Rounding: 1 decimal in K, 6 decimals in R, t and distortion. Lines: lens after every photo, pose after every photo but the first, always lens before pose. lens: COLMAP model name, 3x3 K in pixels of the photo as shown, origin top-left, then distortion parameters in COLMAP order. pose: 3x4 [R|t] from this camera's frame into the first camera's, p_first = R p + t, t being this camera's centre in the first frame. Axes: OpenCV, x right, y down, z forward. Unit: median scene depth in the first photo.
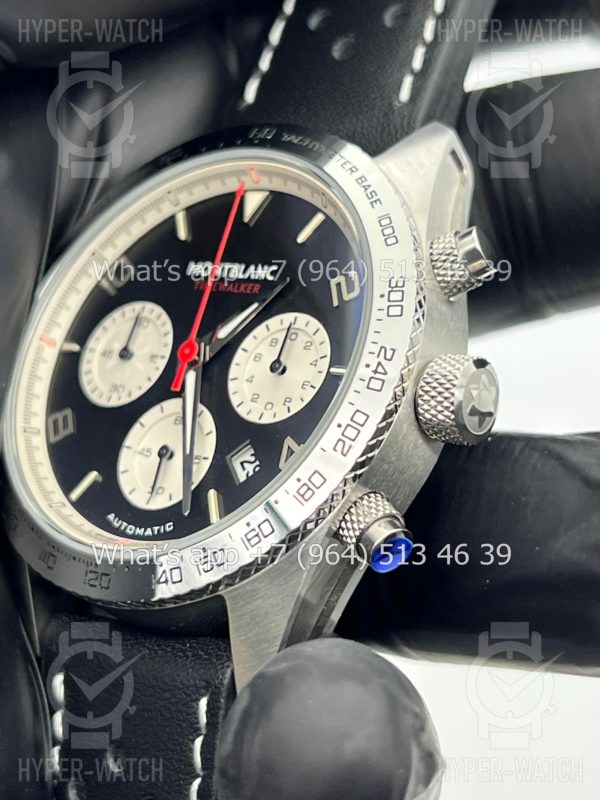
lens RADIAL K [[1824.6, 0, 302.7], [0, 1824.6, 392.7], [0, 0, 1]] dist [0.164646, 0.000000]
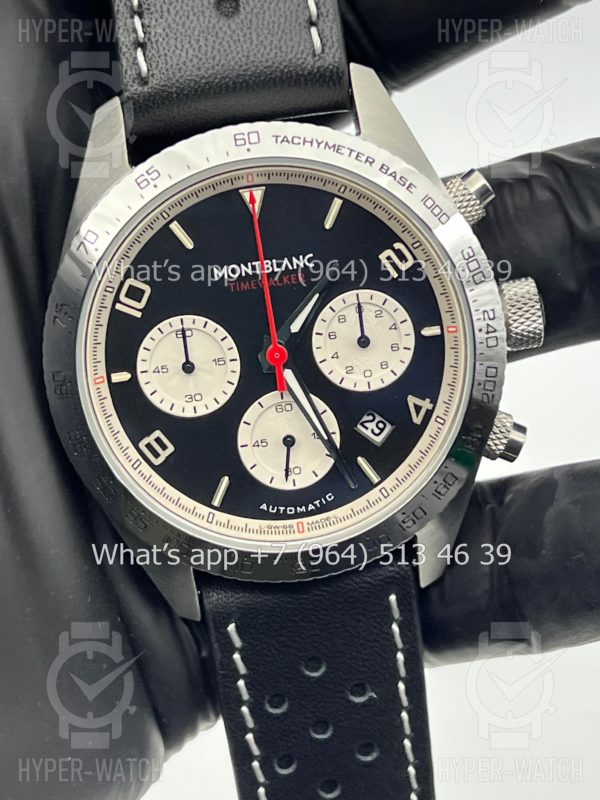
lens RADIAL K [[1824.6, 0, 297.3], [0, 1824.6, 396.1], [0, 0, 1]] dist [0.164646, 0.000000]
pose [[0.710435, -0.489230, 0.505901, -0.653033], [0.189885, 0.825444, 0.531588, -0.614797], [-0.677662, -0.281596, 0.679322, 0.211883]]
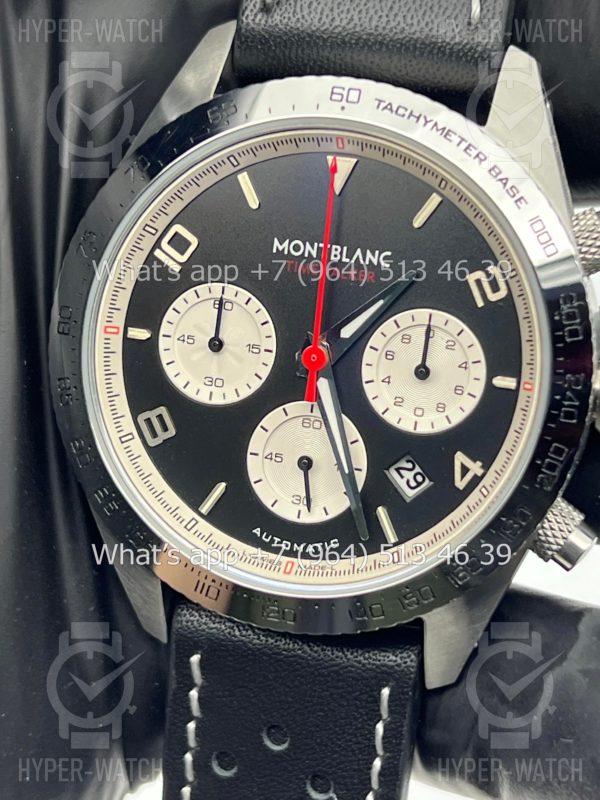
lens RADIAL K [[1824.6, 0, 308.2], [0, 1824.6, 403.8], [0, 0, 1]] dist [0.164646, 0.000000]
pose [[0.916415, -0.234516, 0.324325, -0.383782], [0.061523, 0.883257, 0.464835, -0.448478], [-0.395474, -0.406028, 0.823858, 0.214733]]
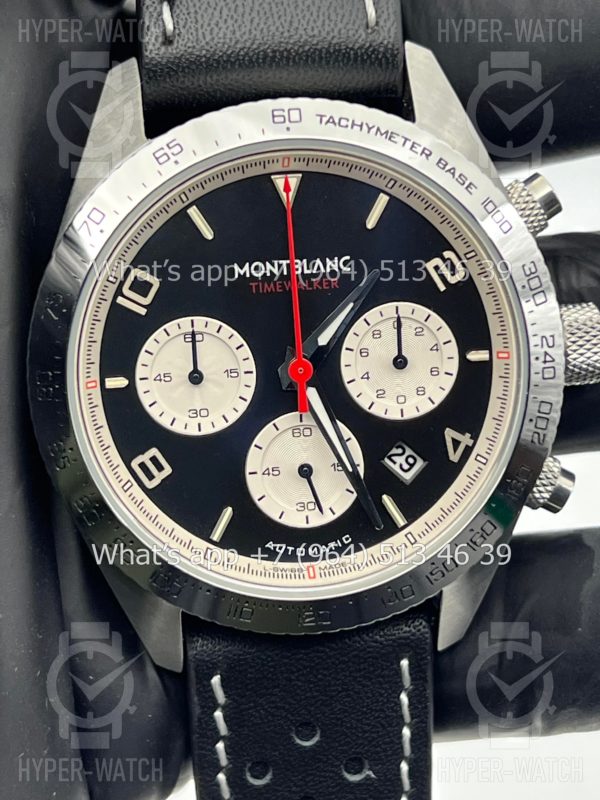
lens RADIAL K [[1824.6, 0, 293.7], [0, 1824.6, 407.4], [0, 0, 1]] dist [0.164646, 0.000000]
pose [[0.710552, -0.429767, 0.557151, -0.630266], [0.098500, 0.844762, 0.526000, -0.530503], [-0.696717, -0.318870, 0.642579, 0.370504]]
